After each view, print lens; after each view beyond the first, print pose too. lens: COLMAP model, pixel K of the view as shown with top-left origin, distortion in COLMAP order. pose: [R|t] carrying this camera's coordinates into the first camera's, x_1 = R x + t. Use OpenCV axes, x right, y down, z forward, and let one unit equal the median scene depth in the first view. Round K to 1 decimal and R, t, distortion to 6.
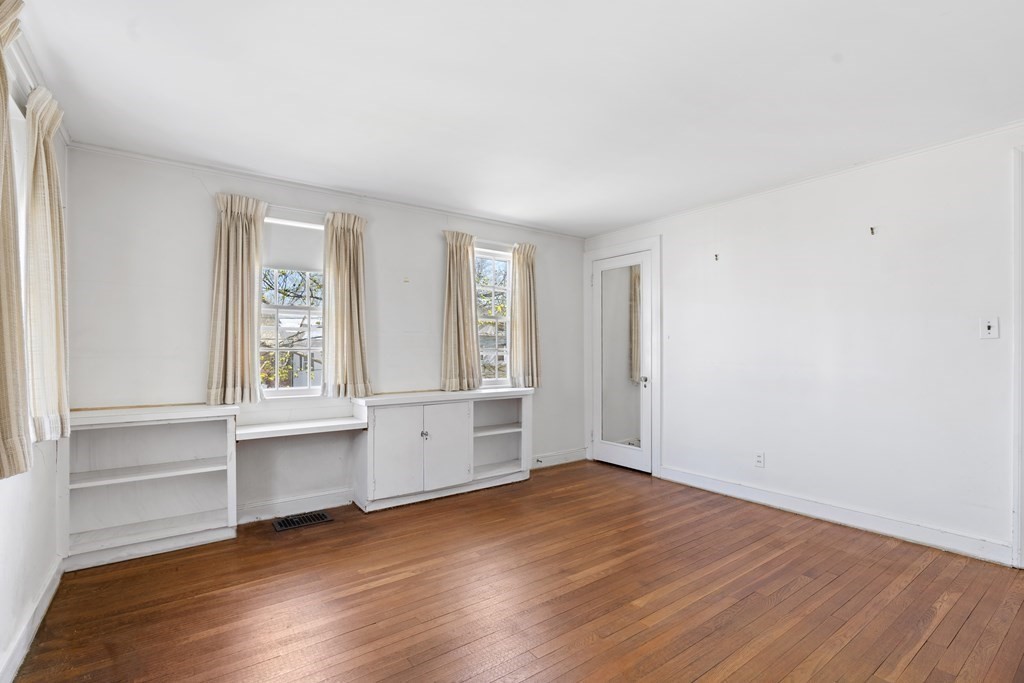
lens RADIAL K [[464.2, 0, 508.6], [0, 464.2, 360.1], [0, 0, 1]] dist [-0.015115, 0.000027]
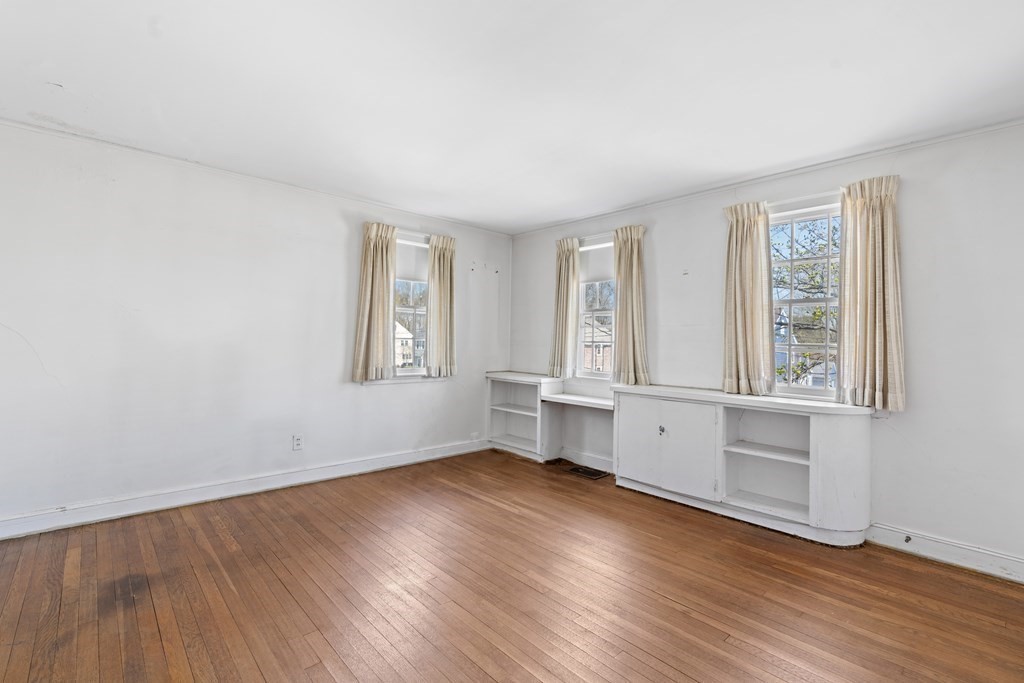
lens RADIAL K [[461.6, 0, 507.3], [0, 461.6, 337.3], [0, 0, 1]] dist [-0.003796, 0.000117]
pose [[0.118764, -0.005065, -0.992910, 0.754123], [-0.039559, 0.999169, -0.009828, -0.011799], [0.992134, 0.040446, 0.118465, 0.556158]]
